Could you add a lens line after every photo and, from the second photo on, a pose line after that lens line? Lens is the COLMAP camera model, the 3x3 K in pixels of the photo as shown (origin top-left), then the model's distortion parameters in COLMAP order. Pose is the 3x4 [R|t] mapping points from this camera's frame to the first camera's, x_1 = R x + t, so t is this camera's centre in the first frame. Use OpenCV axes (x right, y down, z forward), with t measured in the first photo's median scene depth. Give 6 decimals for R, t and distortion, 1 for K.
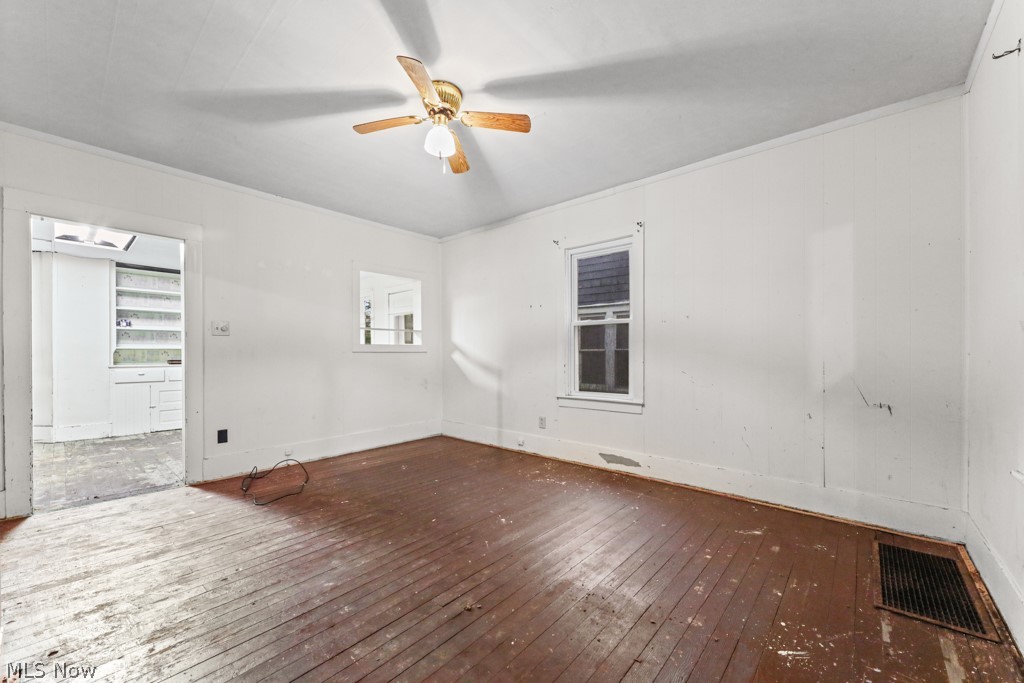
lens RADIAL K [[399.0, 0, 509.8], [0, 399.0, 350.0], [0, 0, 1]] dist [0.009308, -0.000271]
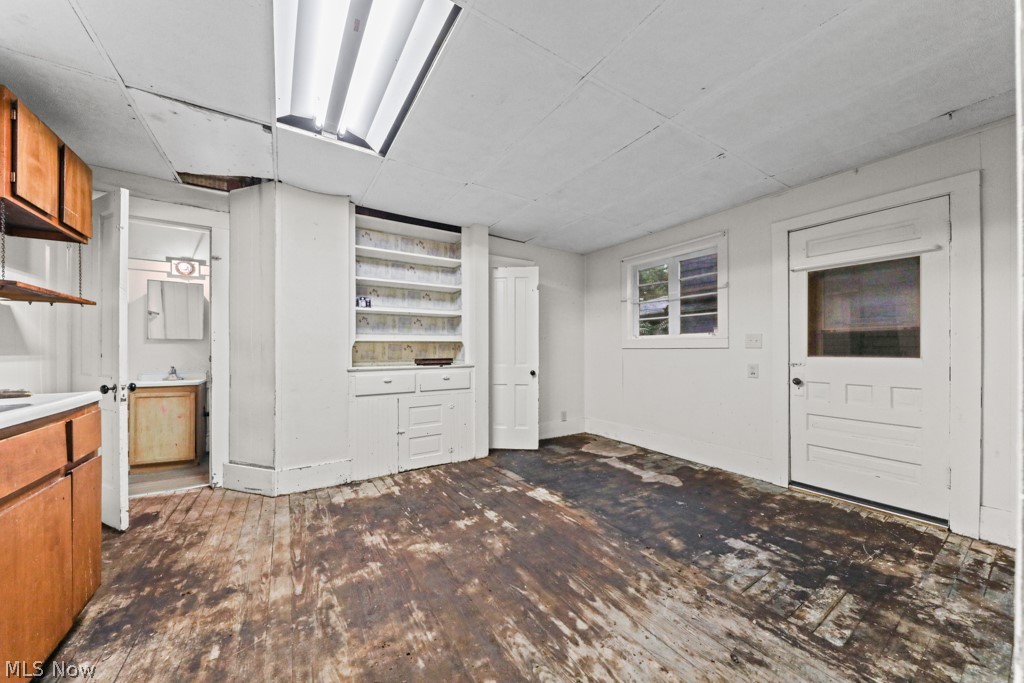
lens RADIAL K [[360.0, 0, 512.0], [0, 360.0, 341.5], [0, 0, 1]] dist [0.055918, 0.000008]
pose [[0.959722, -0.003017, -0.280936, -0.541369], [-0.000320, 0.999930, -0.011834, 0.004153], [0.280952, 0.011447, 0.959654, 0.482715]]
